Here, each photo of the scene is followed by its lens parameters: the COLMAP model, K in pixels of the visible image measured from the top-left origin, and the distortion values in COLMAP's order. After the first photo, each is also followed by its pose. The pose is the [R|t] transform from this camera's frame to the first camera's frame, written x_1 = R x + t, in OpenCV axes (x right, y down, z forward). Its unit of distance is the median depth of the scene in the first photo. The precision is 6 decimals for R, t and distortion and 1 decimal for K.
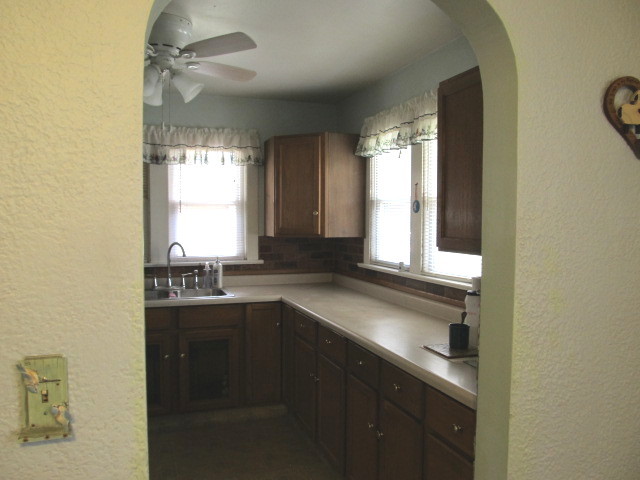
lens RADIAL K [[526.7, 0, 319.7], [0, 526.7, 240.3], [0, 0, 1]] dist [-0.062142, 0.030068]
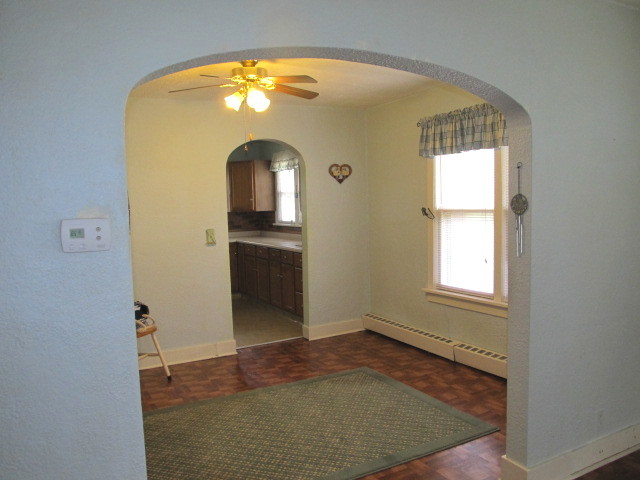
lens RADIAL K [[526.7, 0, 318.1], [0, 526.7, 240.0], [0, 0, 1]] dist [-0.062142, 0.030068]
pose [[0.988515, -0.042490, 0.145028, -0.052990], [0.038031, 0.998719, 0.033381, 0.046367], [-0.146261, -0.027482, 0.988864, -1.049516]]
